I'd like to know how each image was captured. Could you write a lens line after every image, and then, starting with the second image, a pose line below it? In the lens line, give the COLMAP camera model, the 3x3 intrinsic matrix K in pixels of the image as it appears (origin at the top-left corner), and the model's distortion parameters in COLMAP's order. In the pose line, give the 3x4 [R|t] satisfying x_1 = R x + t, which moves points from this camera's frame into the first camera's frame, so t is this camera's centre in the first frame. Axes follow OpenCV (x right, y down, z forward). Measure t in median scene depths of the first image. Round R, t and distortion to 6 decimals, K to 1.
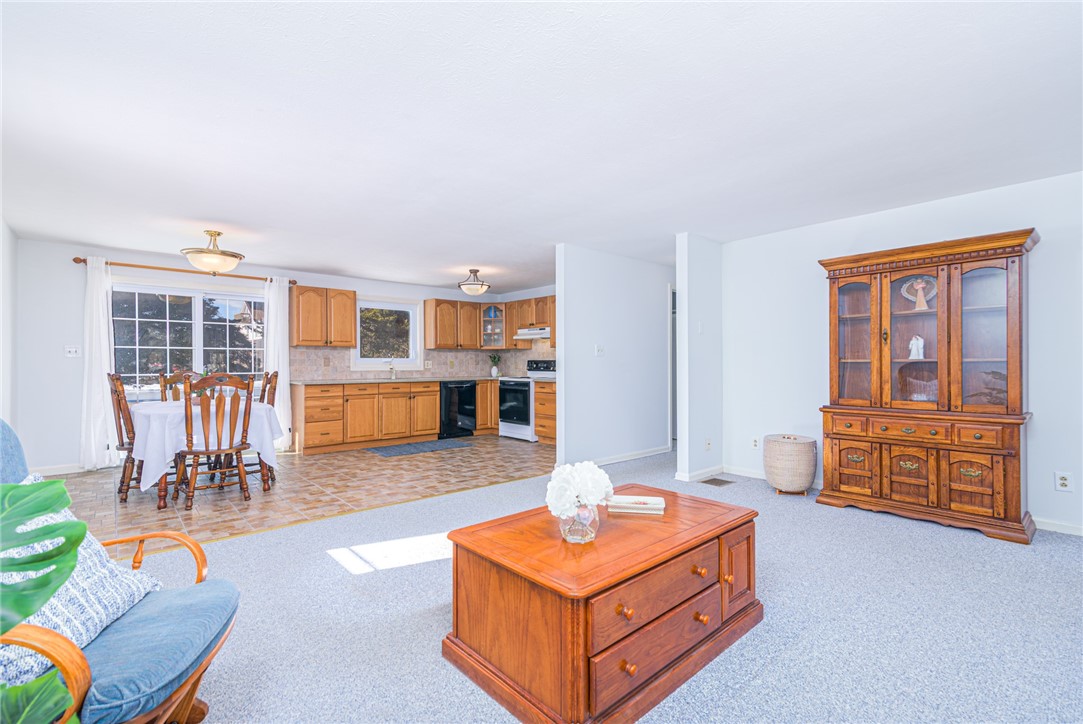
lens RADIAL K [[490.8, 0, 543.1], [0, 490.8, 366.2], [0, 0, 1]] dist [0.014016, -0.000147]
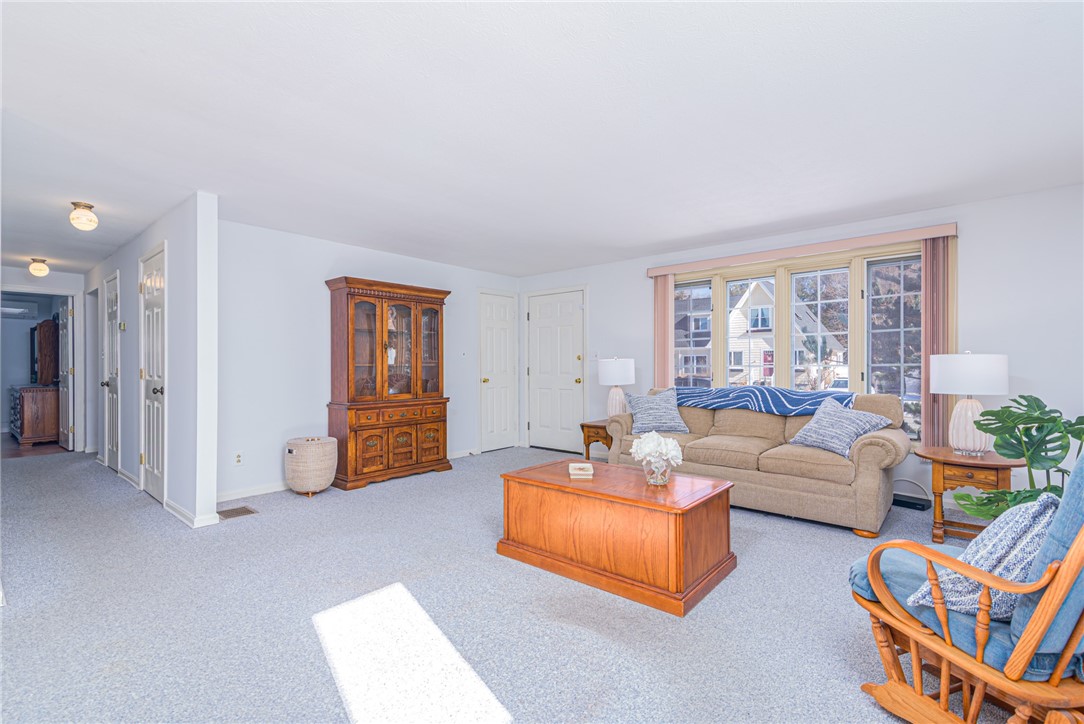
lens RADIAL K [[493.5, 0, 542.0], [0, 493.5, 366.3], [0, 0, 1]] dist [0.017070, -0.001322]
pose [[-0.142399, 0.002920, 0.989805, -0.363140], [0.007834, 0.999968, -0.001823, -0.001128], [-0.989778, 0.007495, -0.142418, 0.412944]]
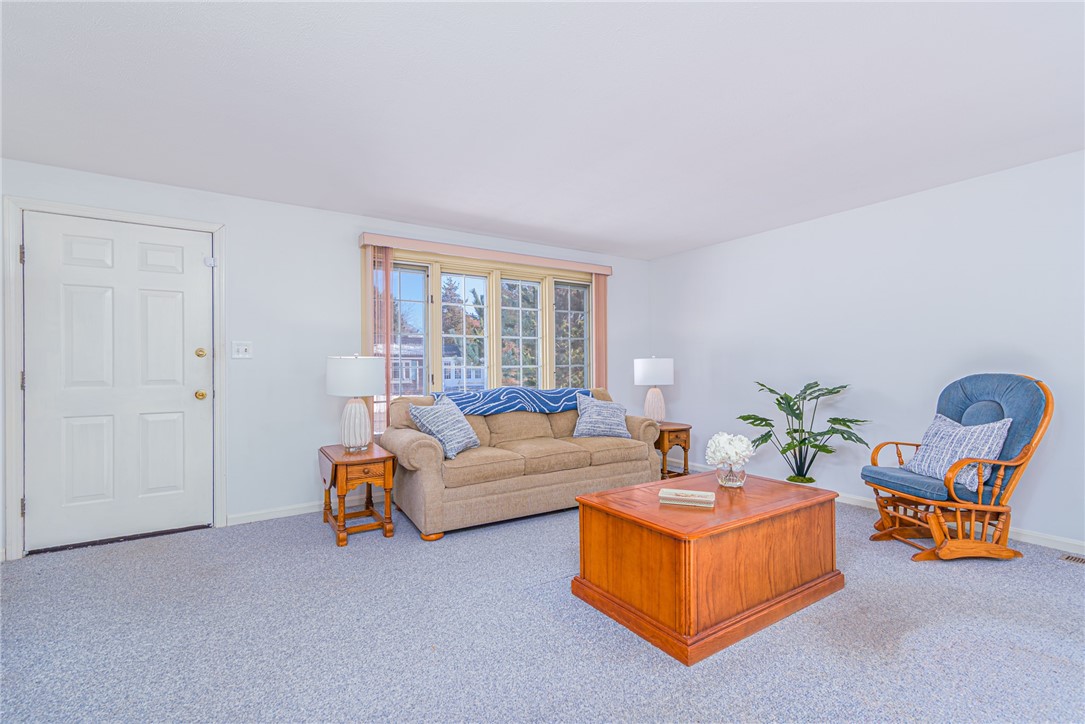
lens RADIAL K [[491.7, 0, 544.1], [0, 491.7, 366.2], [0, 0, 1]] dist [0.014016, -0.000147]
pose [[-0.990832, 0.009386, 0.134775, 0.109088], [0.009867, 0.999947, 0.002901, -0.002564], [-0.134741, 0.004204, -0.990872, 0.665404]]
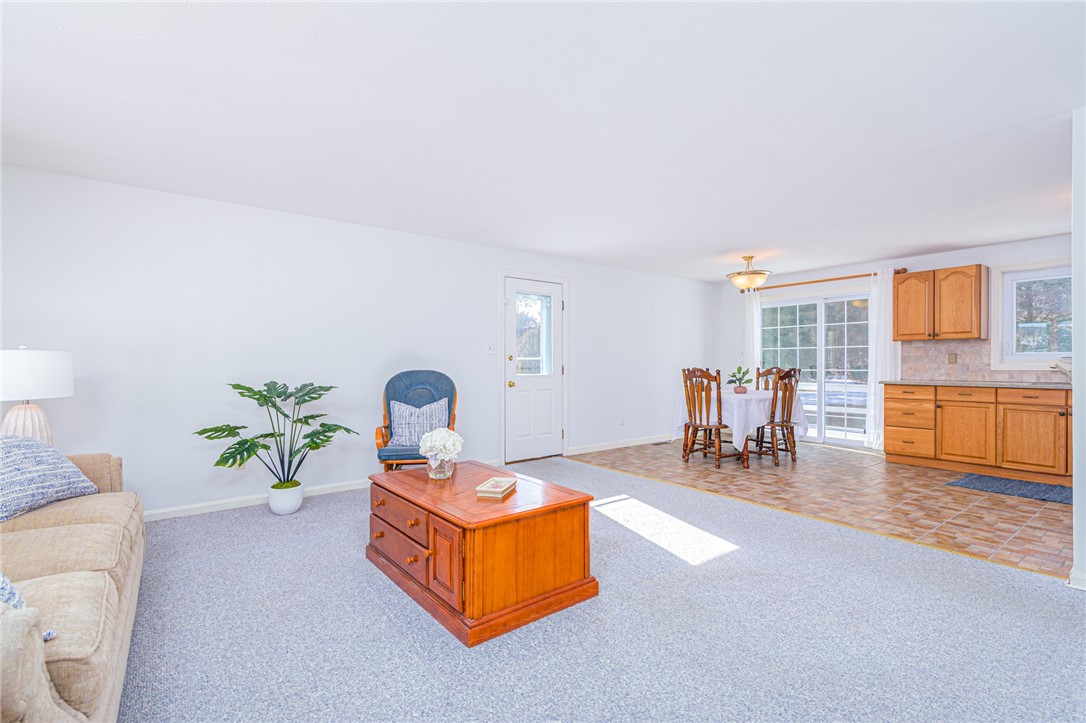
lens RADIAL K [[494.4, 0, 543.0], [0, 494.4, 365.8], [0, 0, 1]] dist [0.017070, -0.001322]
pose [[-0.060143, 0.007923, -0.998158, 0.417842], [-0.001997, 0.999966, 0.008058, -0.001923], [0.998188, 0.002478, -0.060125, 0.372090]]
